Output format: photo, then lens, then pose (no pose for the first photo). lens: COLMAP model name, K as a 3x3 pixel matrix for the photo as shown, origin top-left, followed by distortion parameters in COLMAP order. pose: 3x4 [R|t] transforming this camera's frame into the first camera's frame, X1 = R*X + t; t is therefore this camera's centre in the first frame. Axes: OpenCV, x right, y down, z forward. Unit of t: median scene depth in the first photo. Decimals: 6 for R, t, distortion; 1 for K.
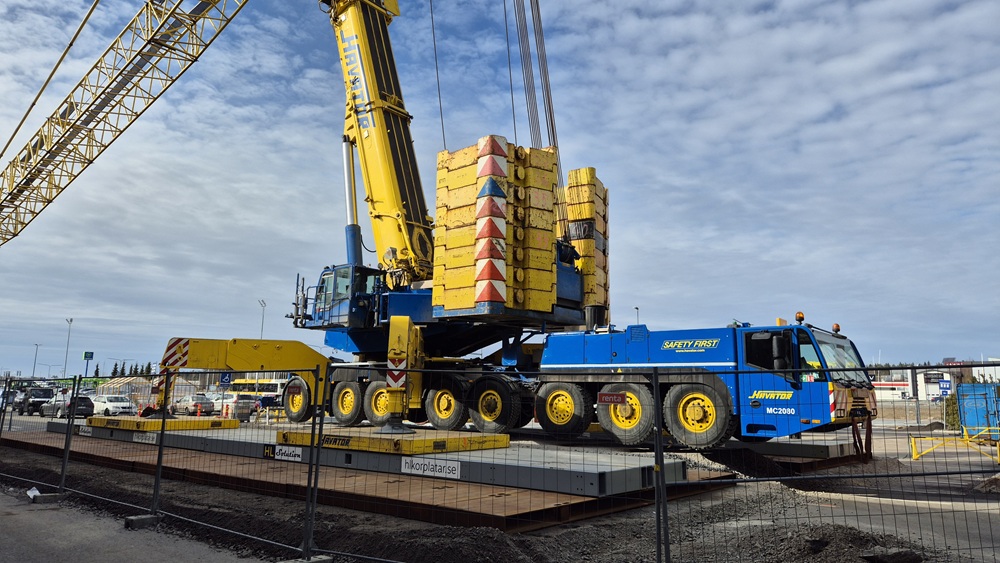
lens RADIAL K [[658.8, 0, 506.0], [0, 658.8, 277.0], [0, 0, 1]] dist [0.058872, -0.011881]
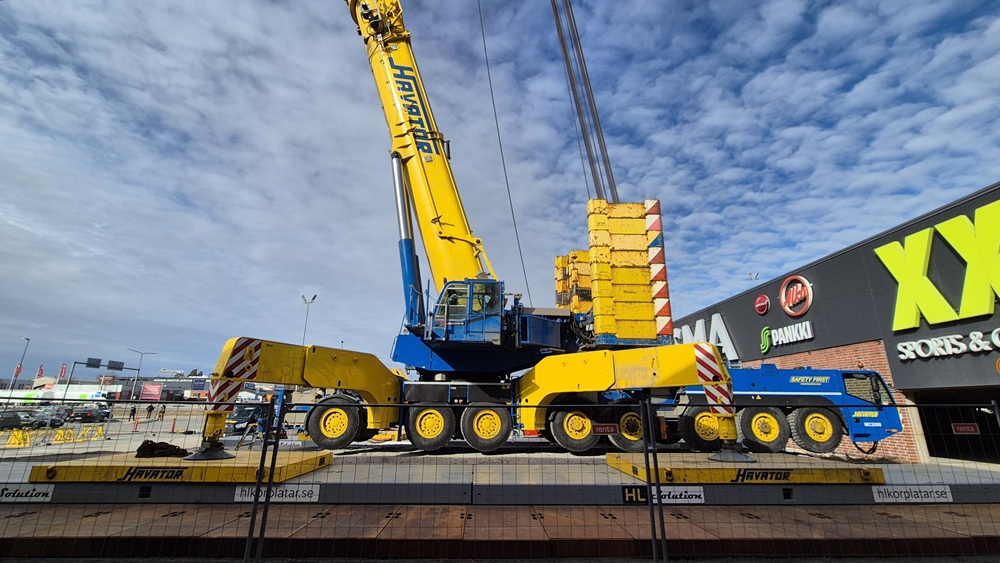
lens RADIAL K [[423.4, 0, 500.2], [0, 423.4, 278.7], [0, 0, 1]] dist [0.012181, -0.000783]
pose [[0.737365, 0.189327, 0.648420, -0.768211], [-0.108881, 0.980679, -0.162525, 0.096161], [-0.666662, 0.049240, 0.743732, 0.643041]]
